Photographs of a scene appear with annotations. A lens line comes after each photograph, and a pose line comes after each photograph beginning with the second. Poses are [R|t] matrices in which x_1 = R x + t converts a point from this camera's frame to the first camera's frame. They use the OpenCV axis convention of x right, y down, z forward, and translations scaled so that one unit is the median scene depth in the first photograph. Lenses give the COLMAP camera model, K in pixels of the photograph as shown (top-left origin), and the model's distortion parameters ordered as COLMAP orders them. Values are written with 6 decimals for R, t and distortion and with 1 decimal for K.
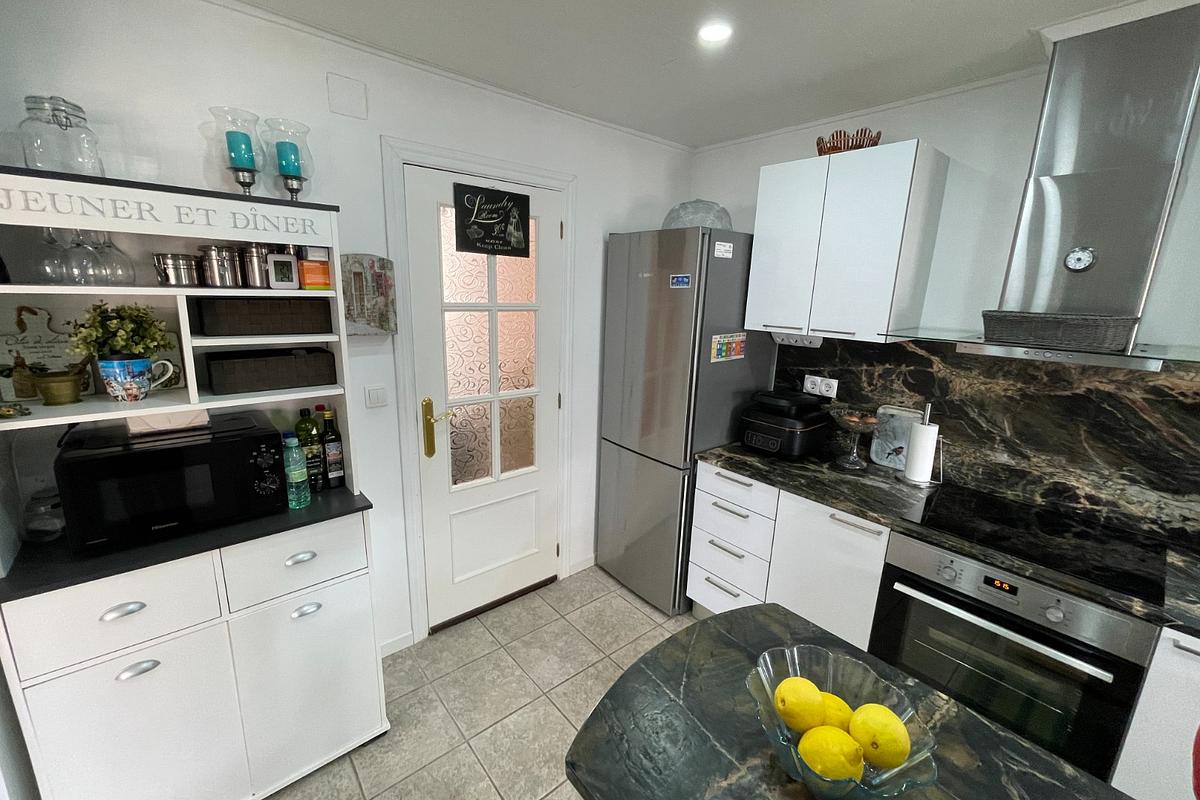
lens RADIAL K [[483.5, 0, 593.4], [0, 483.5, 398.4], [0, 0, 1]] dist [-0.000401, -0.000247]
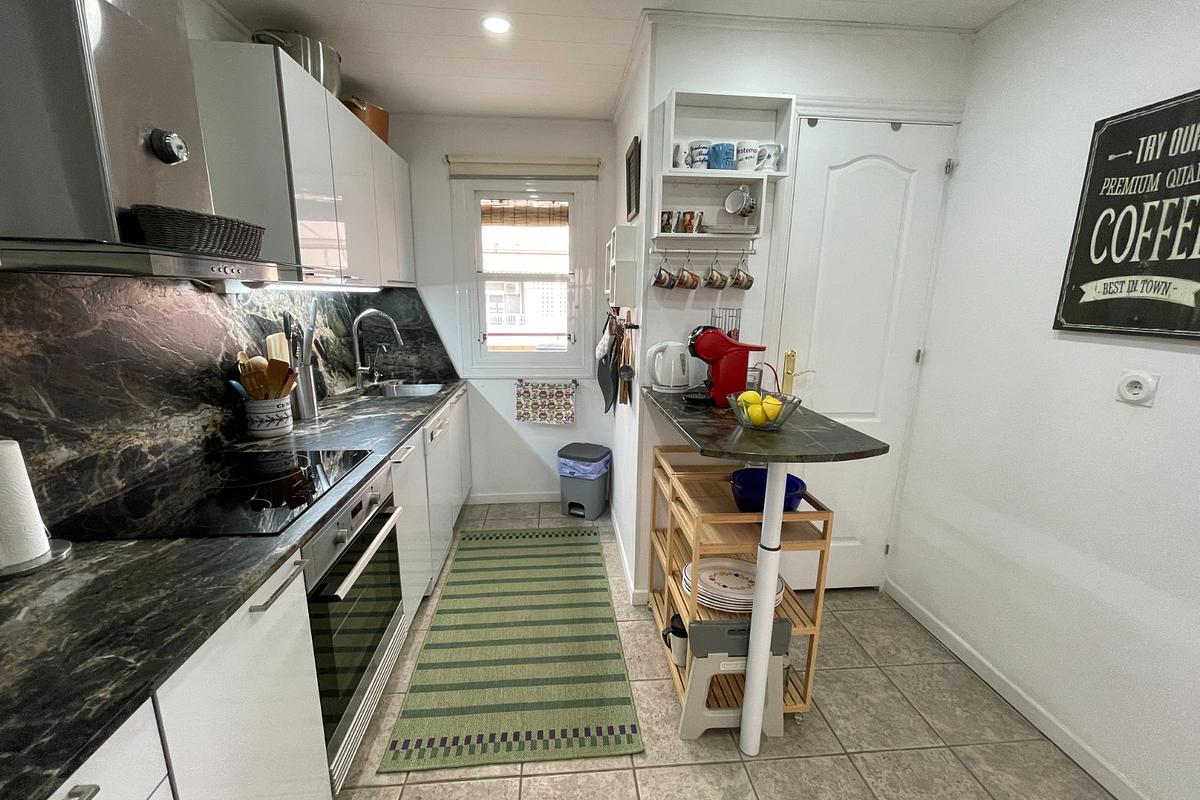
lens RADIAL K [[483.5, 0, 596.6], [0, 483.5, 399.2], [0, 0, 1]] dist [-0.000401, -0.000247]
pose [[-0.817744, -0.162644, 0.552125, -0.047356], [0.087112, 0.913224, 0.398037, -0.132412], [-0.568952, 0.373589, -0.732615, 1.069856]]
